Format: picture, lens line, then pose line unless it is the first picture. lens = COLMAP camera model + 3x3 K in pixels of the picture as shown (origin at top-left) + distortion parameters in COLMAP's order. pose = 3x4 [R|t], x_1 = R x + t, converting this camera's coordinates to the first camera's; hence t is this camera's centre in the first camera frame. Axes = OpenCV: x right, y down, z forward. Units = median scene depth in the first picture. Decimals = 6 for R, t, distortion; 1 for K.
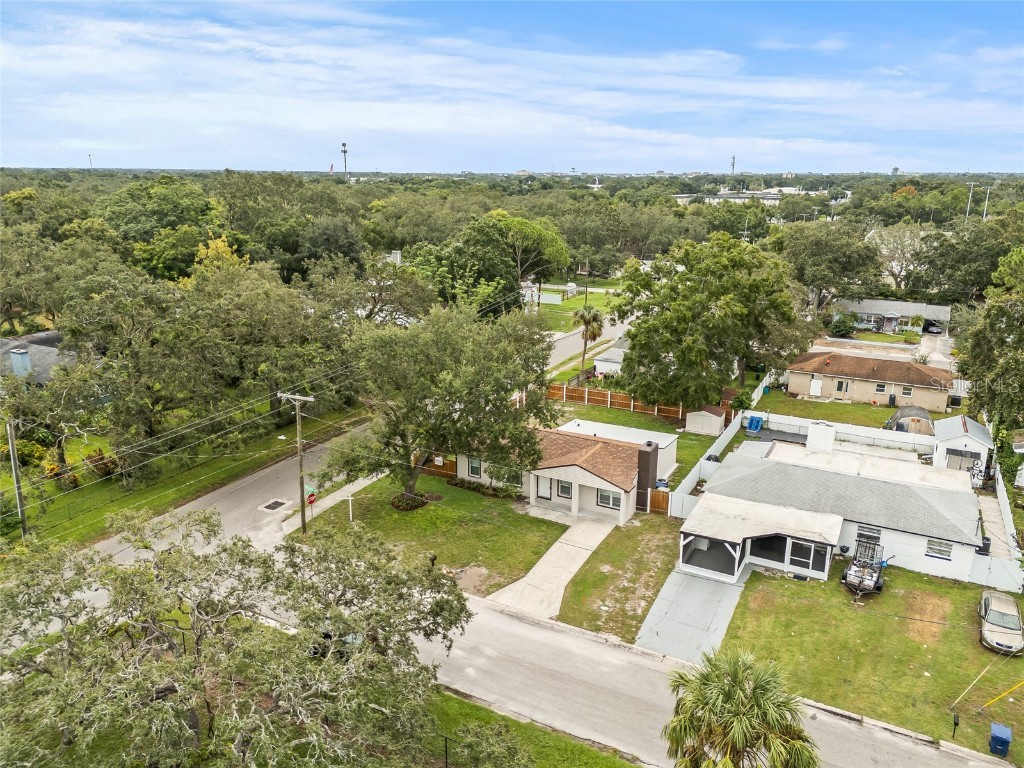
lens RADIAL K [[745.6, 0, 512.0], [0, 745.6, 384.0], [0, 0, 1]] dist [0.104941, -0.135782]
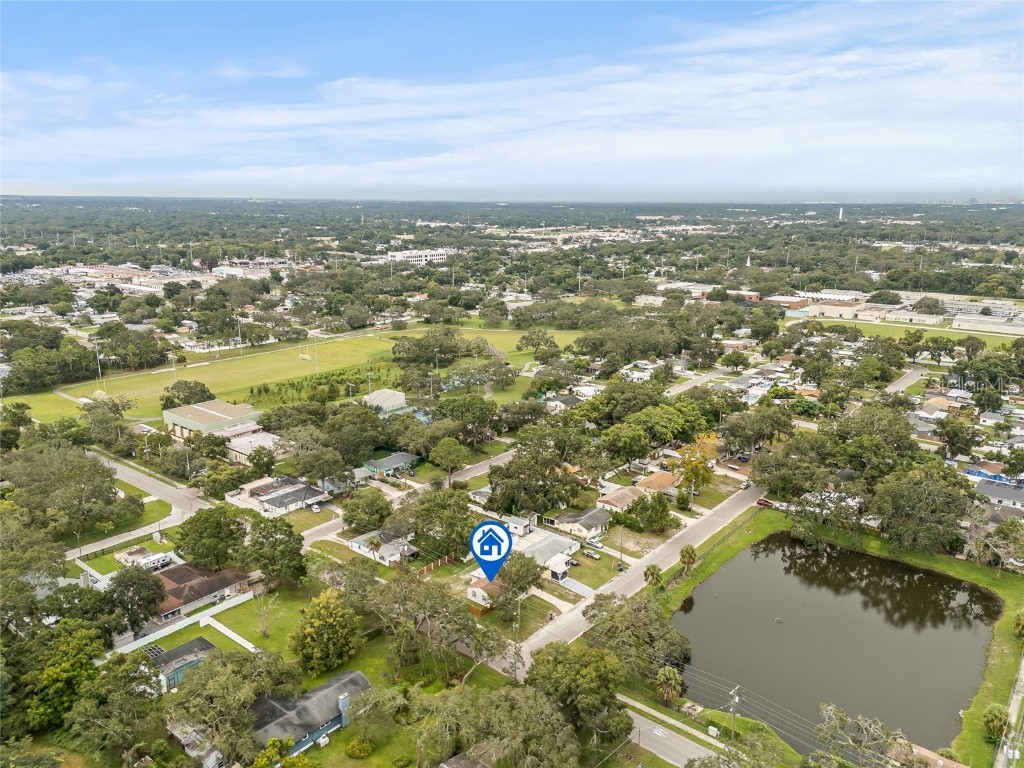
lens RADIAL K [[745.6, 0, 512.0], [0, 745.6, 384.0], [0, 0, 1]] dist [0.104941, -0.135782]
pose [[0.191426, -0.239026, 0.951957, -3.250977], [0.258342, 0.947964, 0.186074, -1.509740], [-0.946898, 0.210311, 0.243216, 0.057808]]
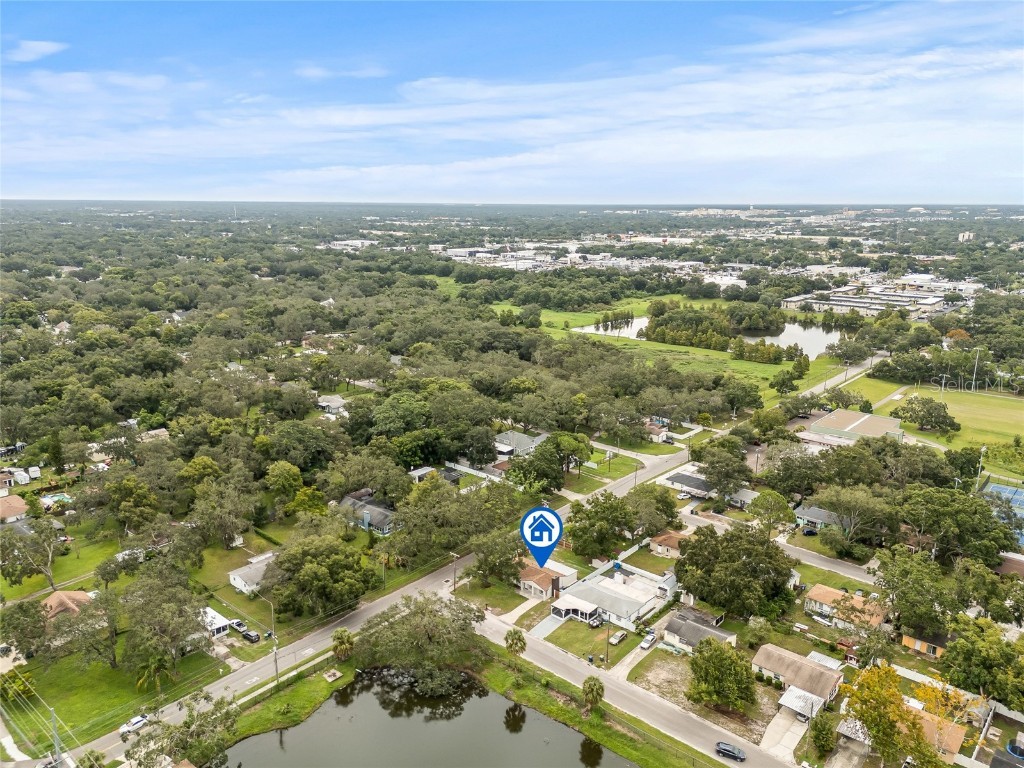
lens RADIAL K [[745.6, 0, 512.0], [0, 745.6, 384.0], [0, 0, 1]] dist [0.104941, -0.135782]
pose [[0.973582, 0.054445, -0.221752, 0.765201], [-0.061983, 0.997707, -0.027169, -0.745489], [0.219765, 0.040196, 0.974724, -2.586435]]
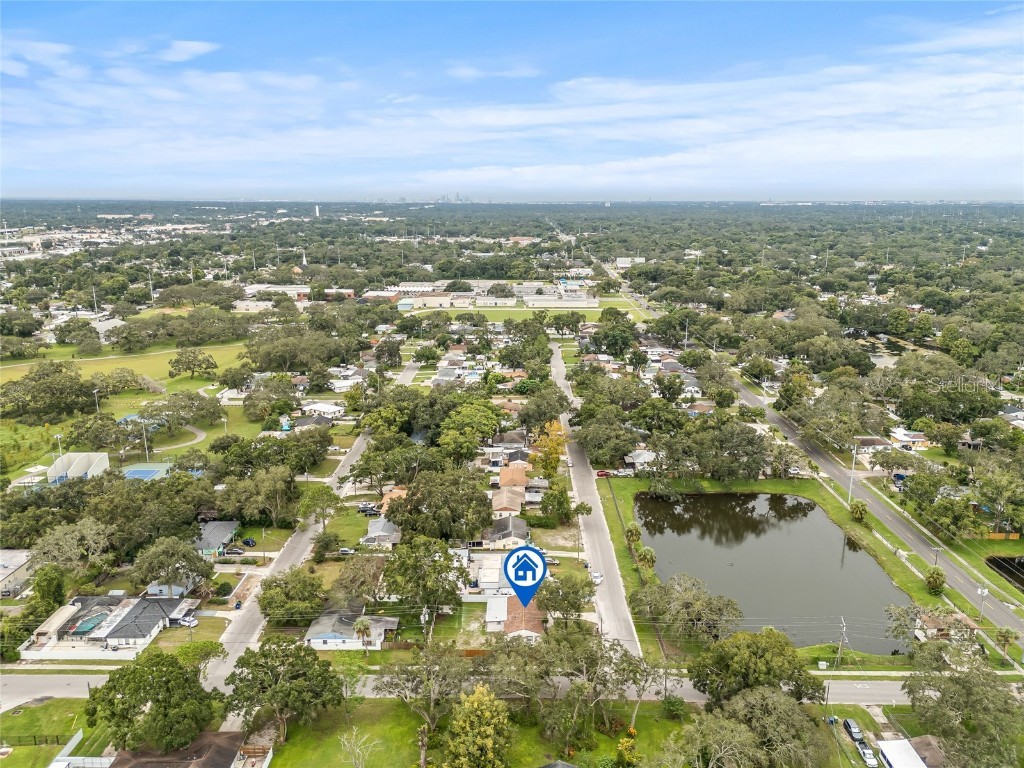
lens RADIAL K [[745.6, 0, 512.0], [0, 745.6, 384.0], [0, 0, 1]] dist [0.104941, -0.135782]
pose [[-0.467310, -0.217982, 0.856799, -2.624486], [0.232166, 0.904858, 0.356835, -2.097281], [-0.853065, 0.365673, -0.372241, 2.173287]]
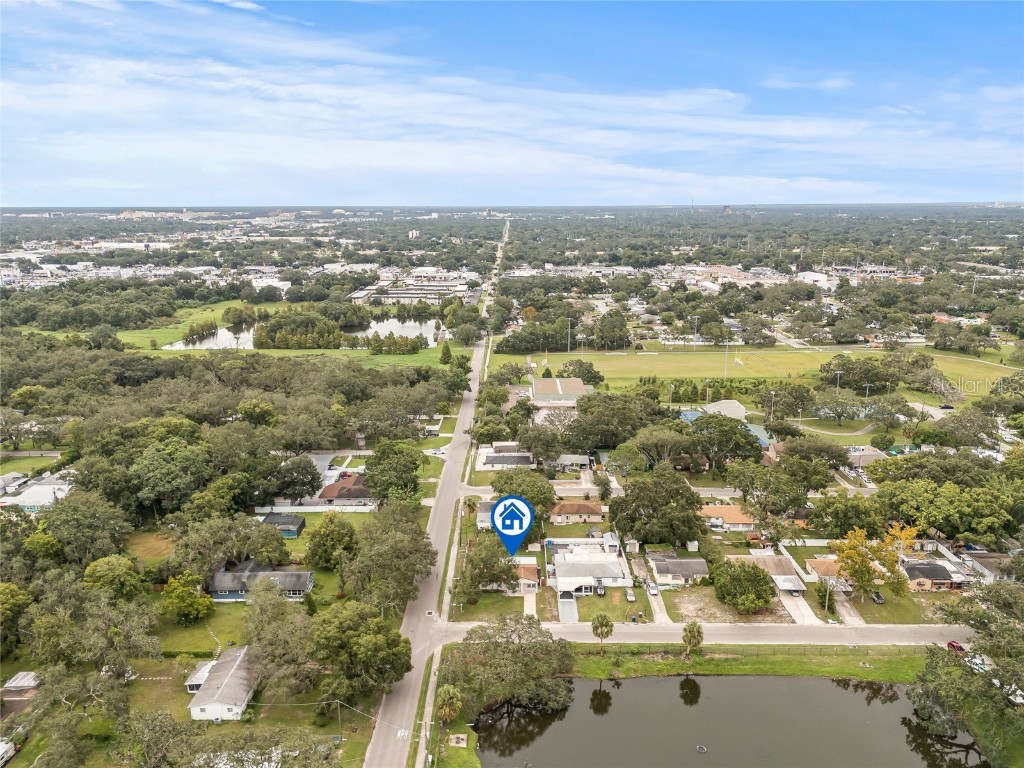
lens RADIAL K [[745.6, 0, 512.0], [0, 745.6, 384.0], [0, 0, 1]] dist [0.104941, -0.135782]
pose [[0.884278, -0.116852, 0.452105, -1.523584], [0.133112, 0.991092, -0.004197, -0.826011], [-0.447587, 0.063892, 0.891955, -2.262947]]
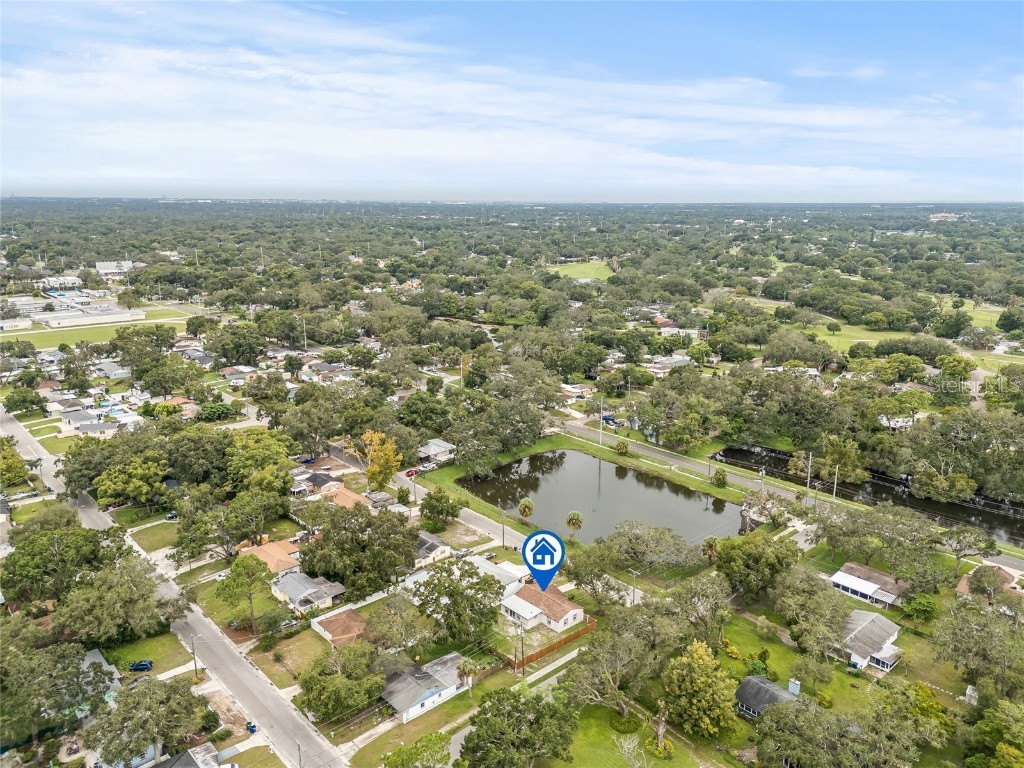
lens RADIAL K [[745.6, 0, 512.0], [0, 745.6, 384.0], [0, 0, 1]] dist [0.104941, -0.135782]
pose [[-0.940535, -0.088183, 0.328051, -0.838019], [0.084472, 0.874669, 0.477303, -2.495800], [-0.329026, 0.476631, -0.815208, 3.678107]]
